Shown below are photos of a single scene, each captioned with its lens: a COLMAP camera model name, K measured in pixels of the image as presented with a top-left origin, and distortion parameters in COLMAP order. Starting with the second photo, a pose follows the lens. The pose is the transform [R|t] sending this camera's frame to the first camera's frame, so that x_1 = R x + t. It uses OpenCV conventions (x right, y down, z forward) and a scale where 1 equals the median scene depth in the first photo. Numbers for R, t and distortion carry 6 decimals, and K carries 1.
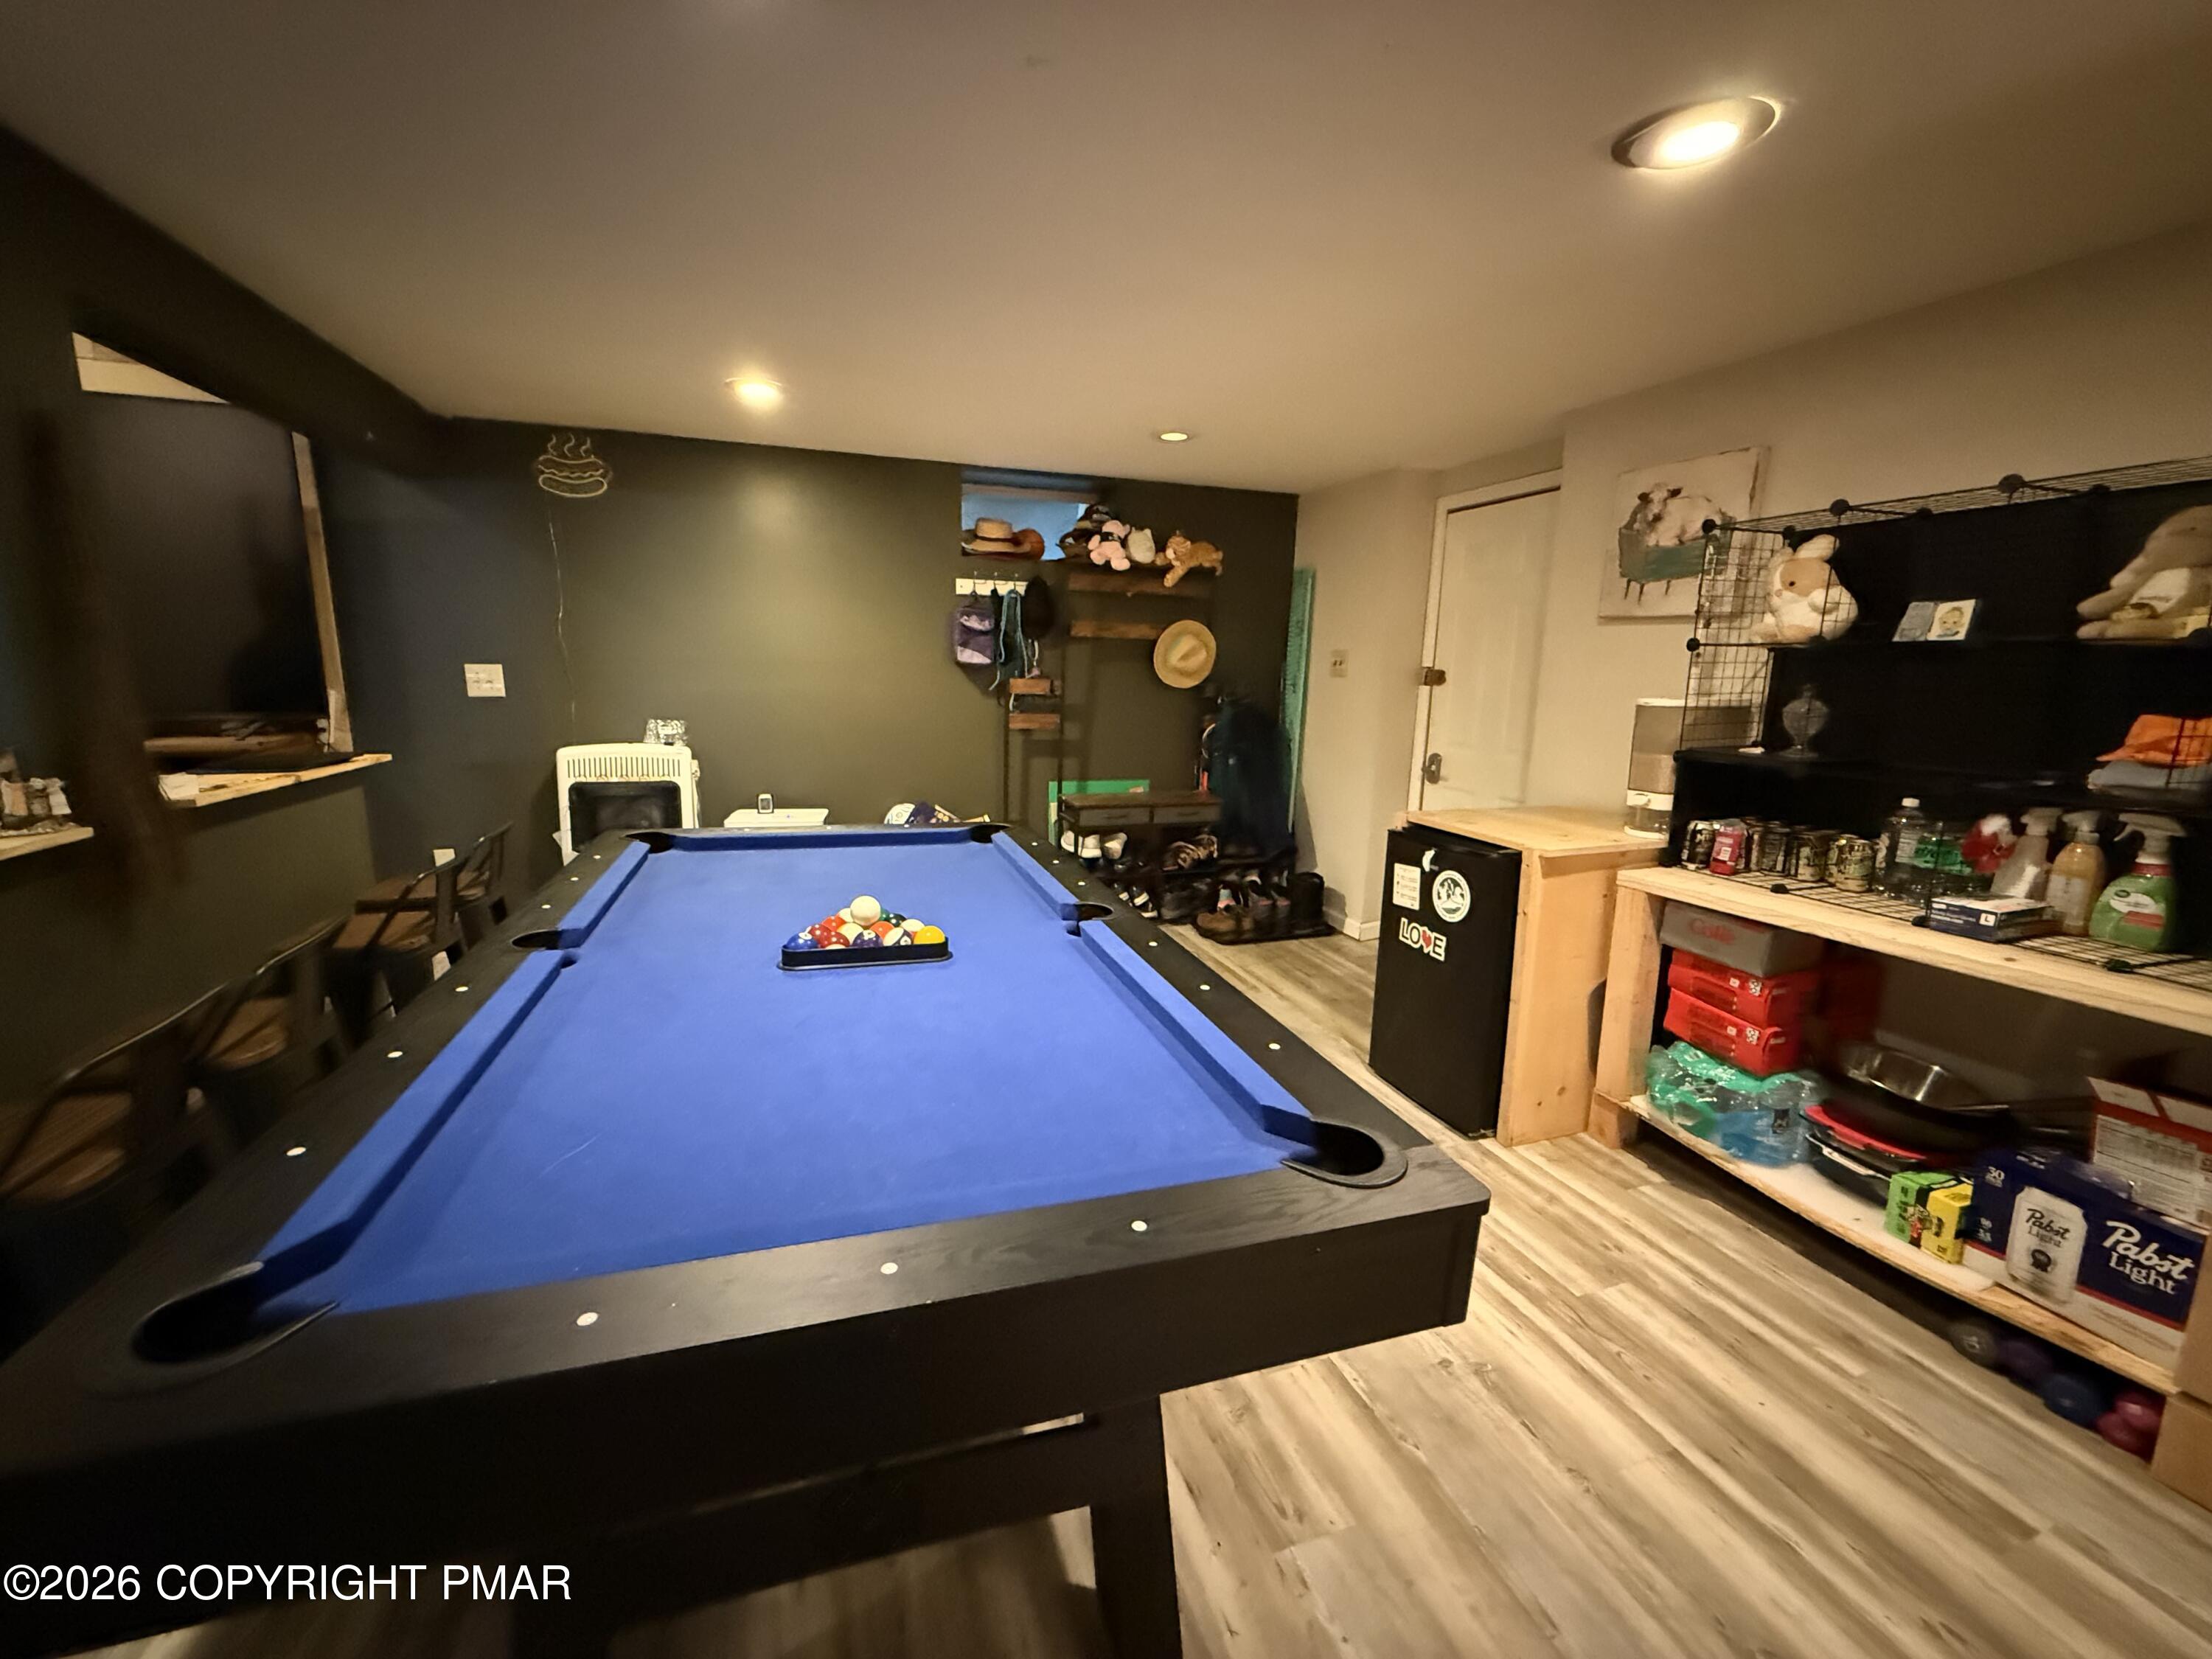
lens RADIAL K [[877.4, 0, 1095.9], [0, 877.4, 830.5], [0, 0, 1]] dist [-0.001920, -0.000084]
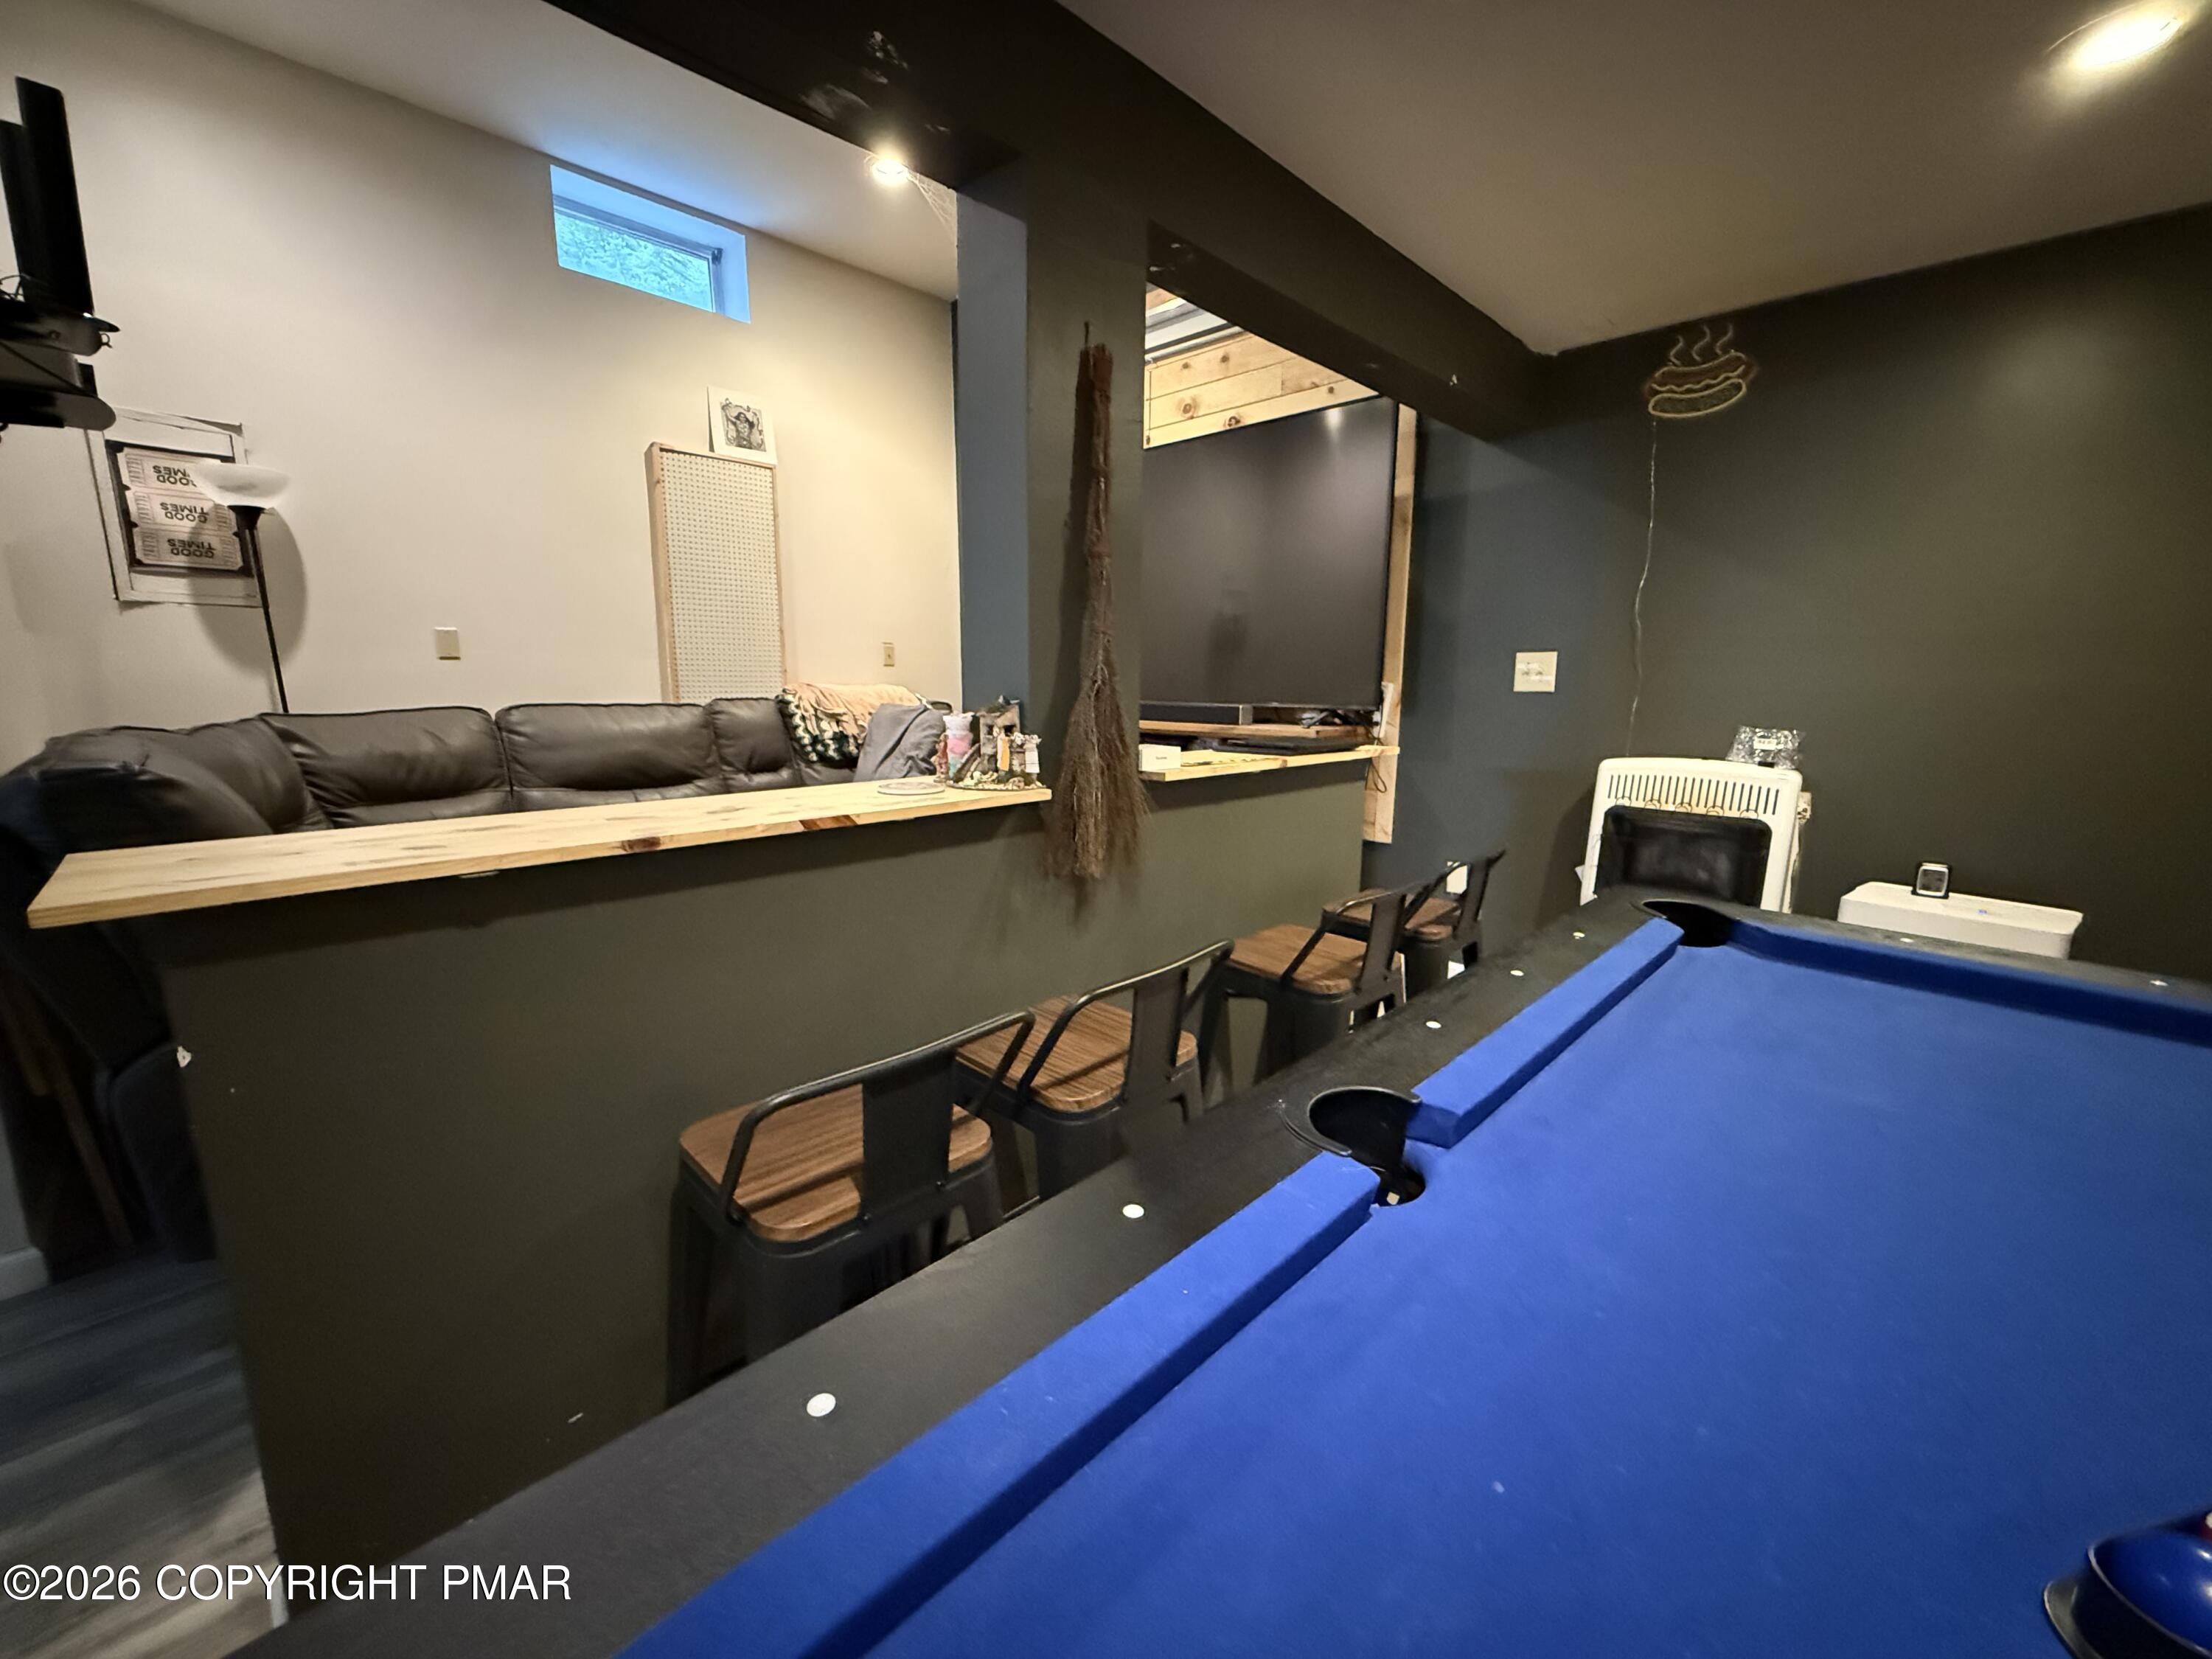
lens RADIAL K [[877.4, 0, 1106.7], [0, 877.4, 829.8], [0, 0, 1]] dist [-0.001920, -0.000084]
pose [[0.451885, 0.137708, -0.881383, -0.122259], [-0.163189, 0.984102, 0.070090, -0.015303], [0.877023, 0.112160, 0.467174, 0.260278]]
